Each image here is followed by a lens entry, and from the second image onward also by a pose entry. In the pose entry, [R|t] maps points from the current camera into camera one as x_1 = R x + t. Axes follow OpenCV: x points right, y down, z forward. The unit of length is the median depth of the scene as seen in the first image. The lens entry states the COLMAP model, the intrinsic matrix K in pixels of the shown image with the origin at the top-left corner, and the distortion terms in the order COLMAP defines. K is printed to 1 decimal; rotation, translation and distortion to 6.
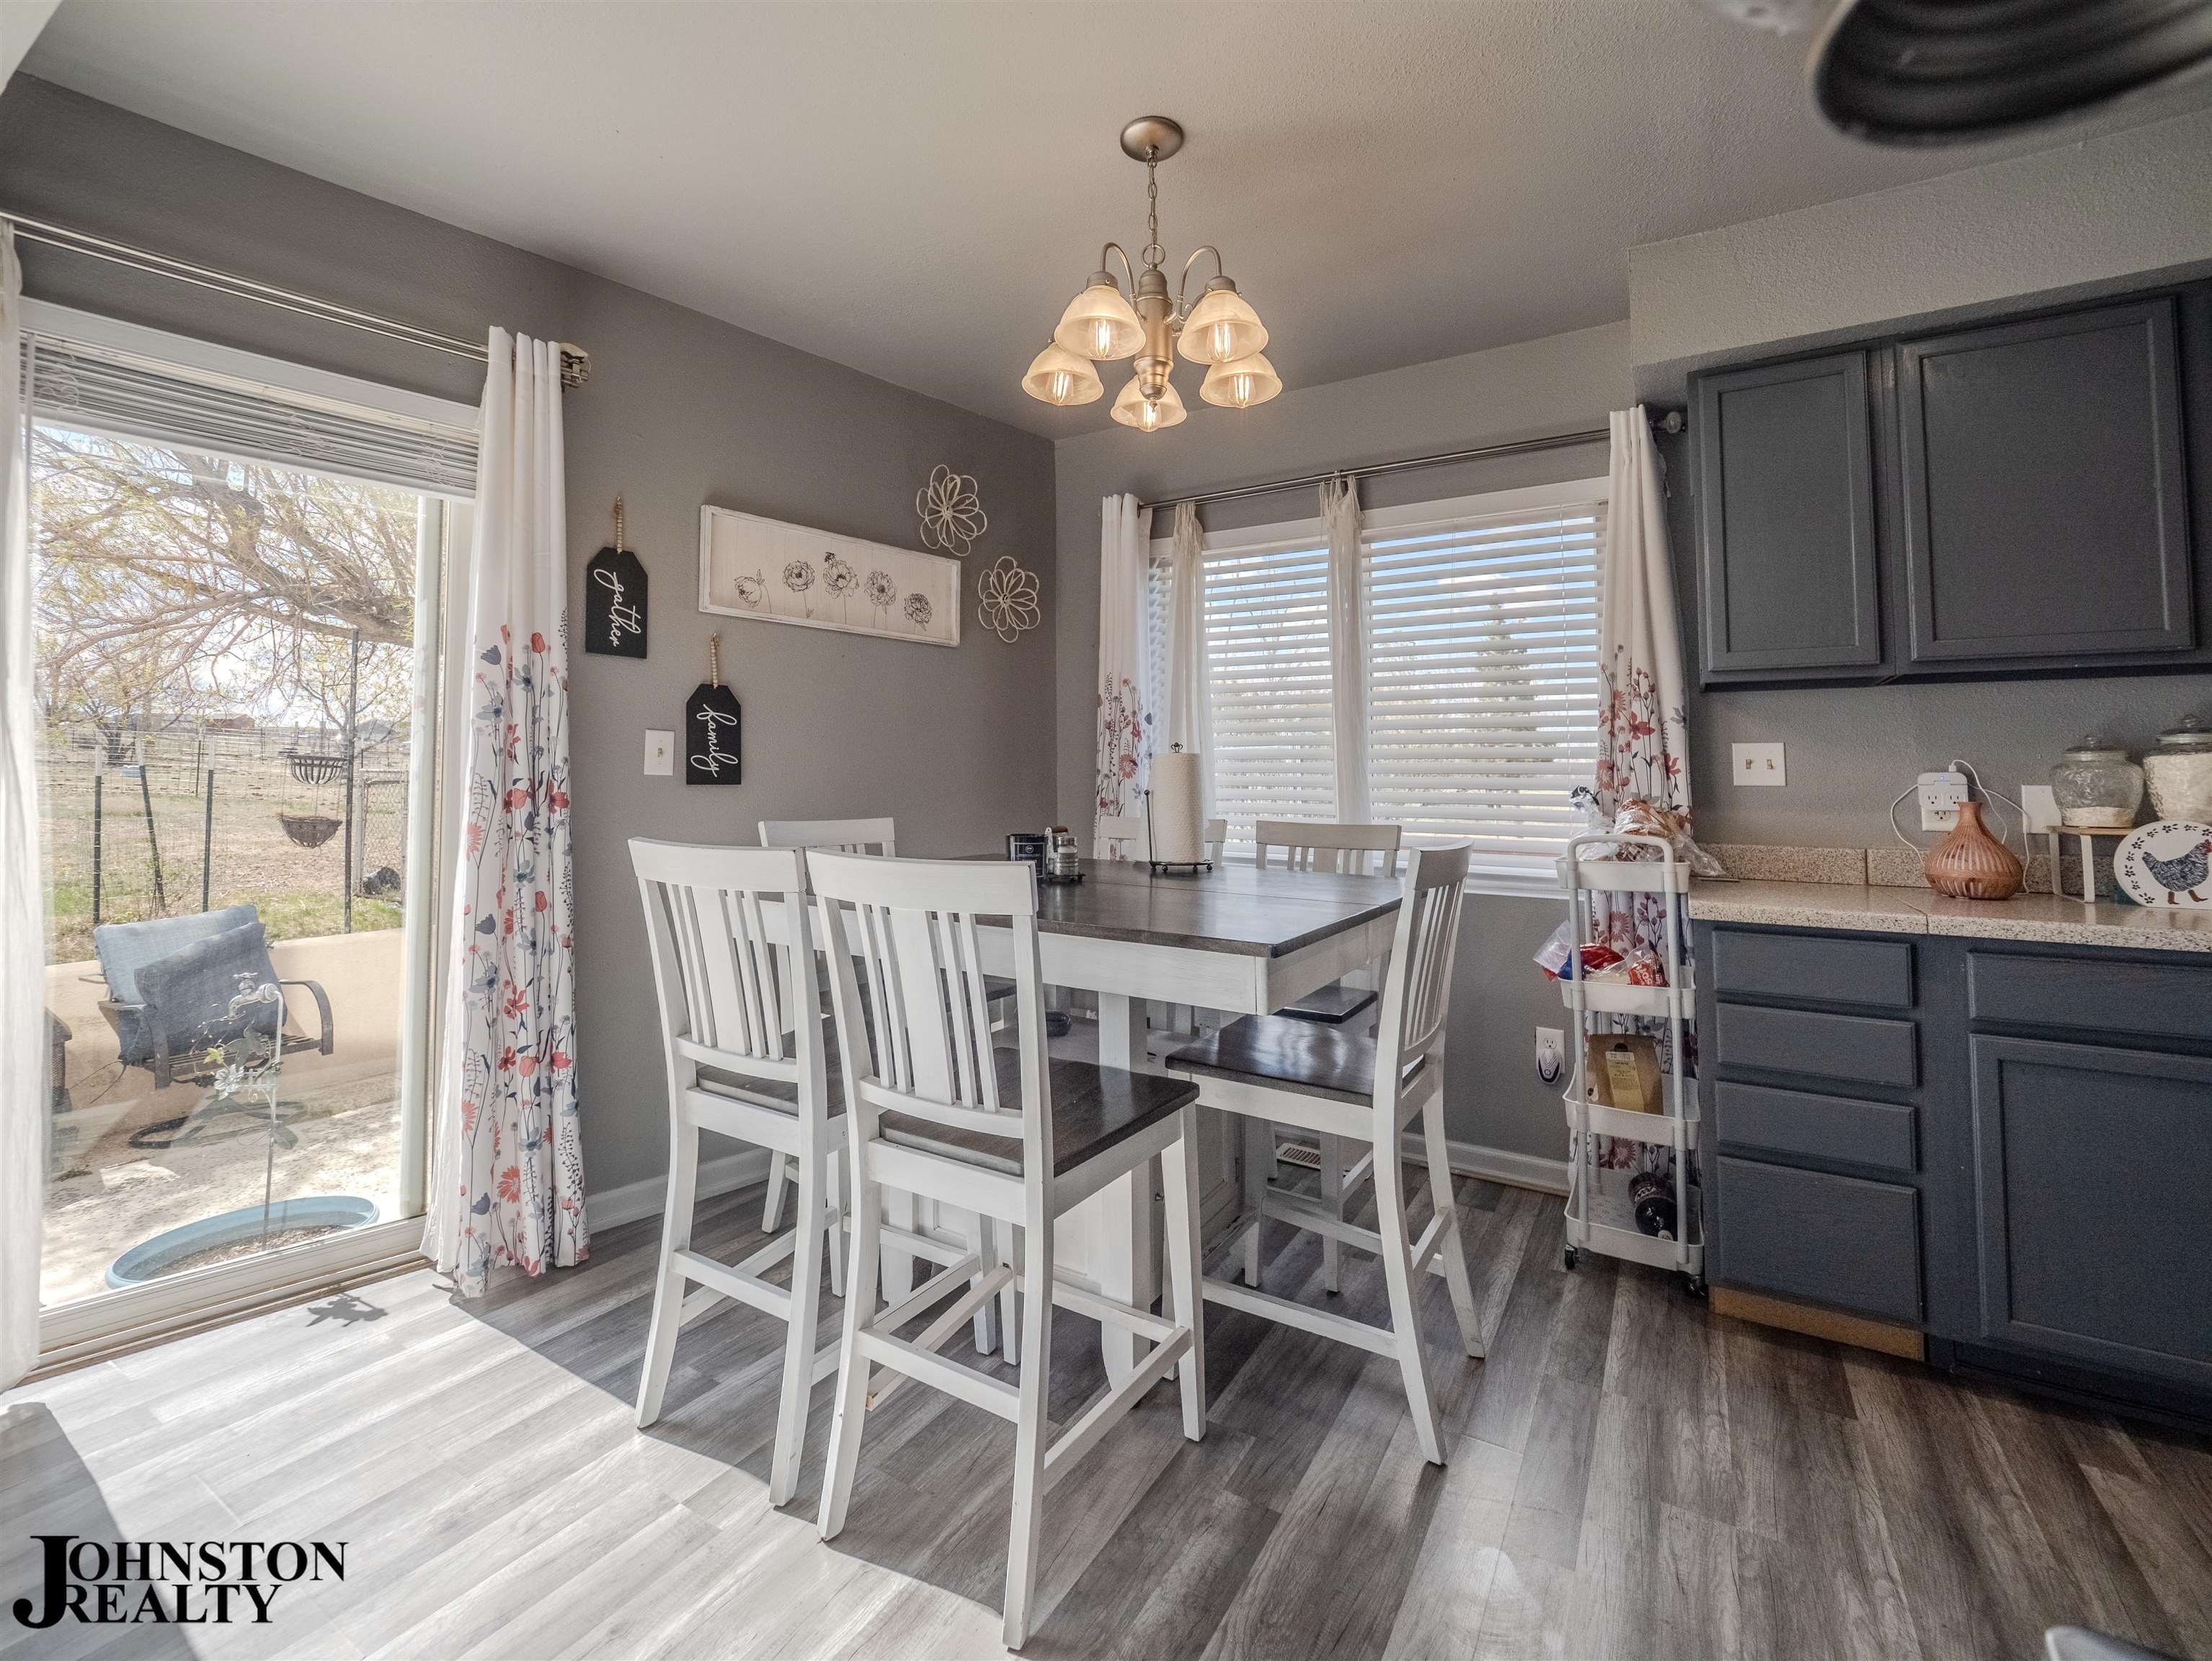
lens RADIAL K [[968.7, 0, 1141.8], [0, 968.7, 742.6], [0, 0, 1]] dist [0.004278, 0.000219]
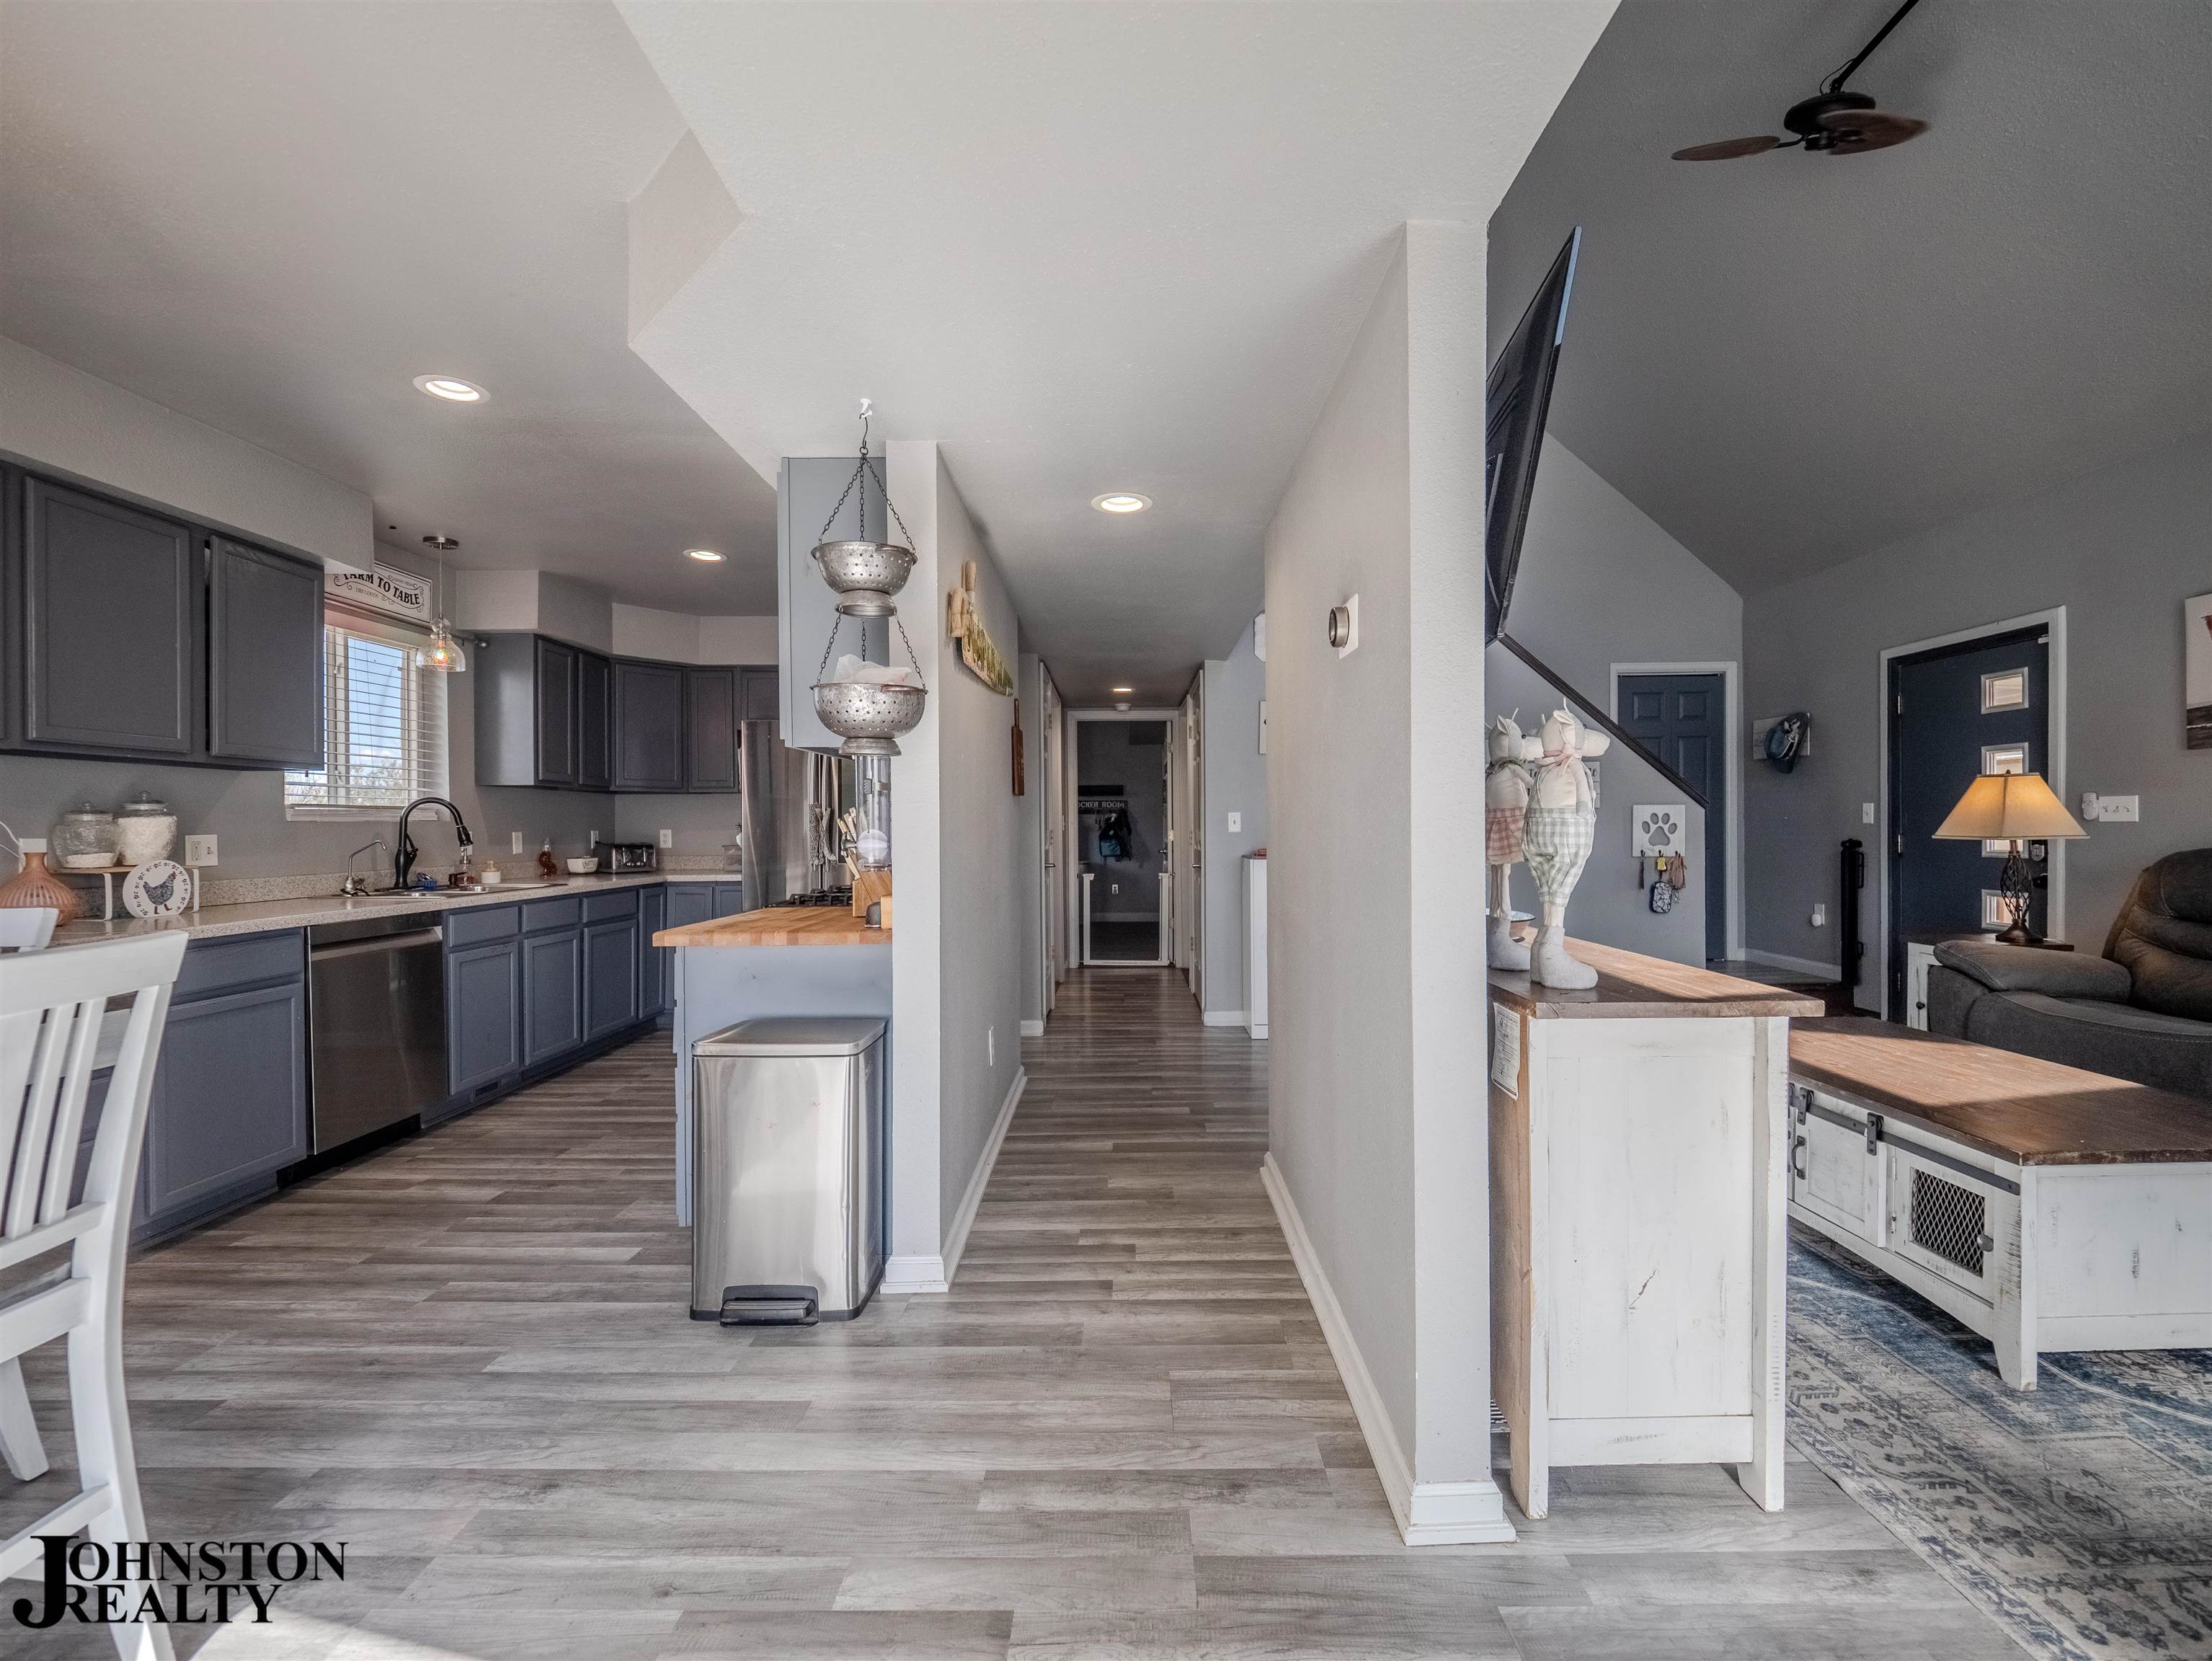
lens RADIAL K [[923.6, 0, 1106.0], [0, 923.6, 830.5], [0, 0, 1]] dist [-0.003140, 0.000111]
pose [[-0.488734, -0.005660, 0.872415, -0.739751], [-0.034651, 0.999316, -0.012929, -0.000650], [-0.871744, -0.036549, -0.488596, 0.308106]]
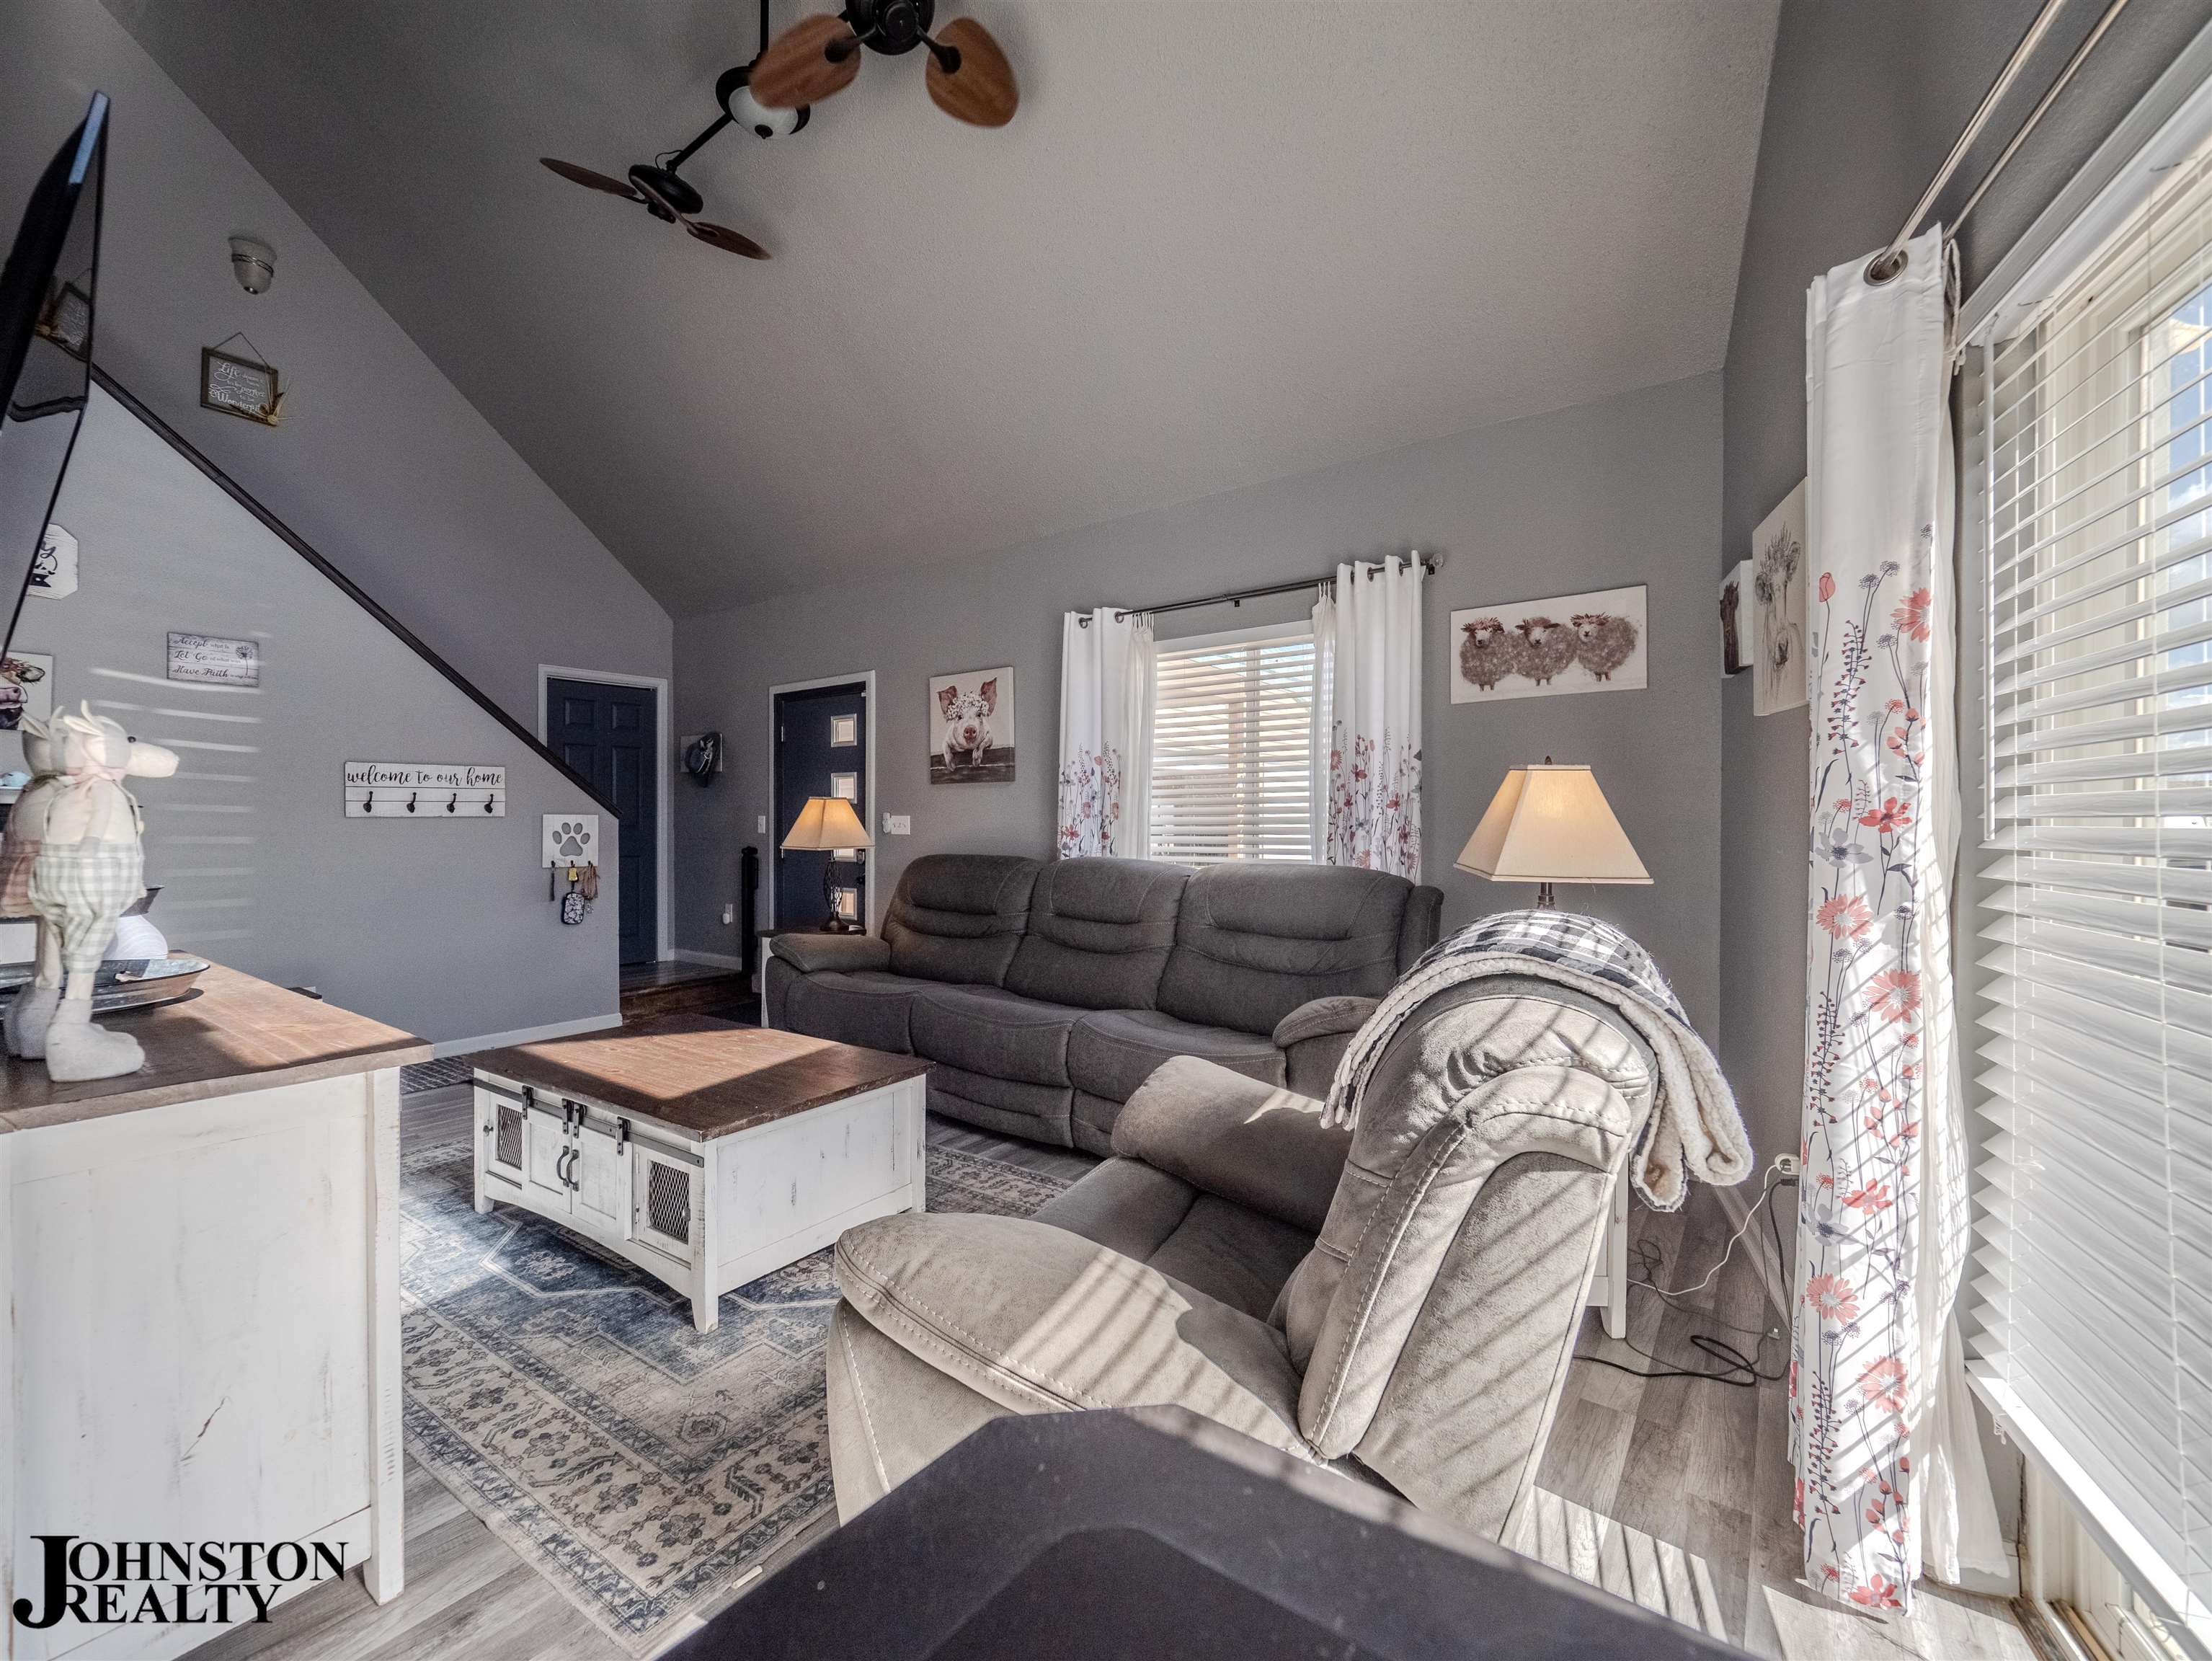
lens RADIAL K [[941.7, 0, 1091.9], [0, 941.7, 821.5], [0, 0, 1]] dist [0.000637, -0.000446]
pose [[-0.990804, -0.010599, 0.134893, -0.926560], [-0.016801, 0.998849, -0.044918, -0.032979], [-0.134261, -0.046771, -0.989842, 0.146175]]
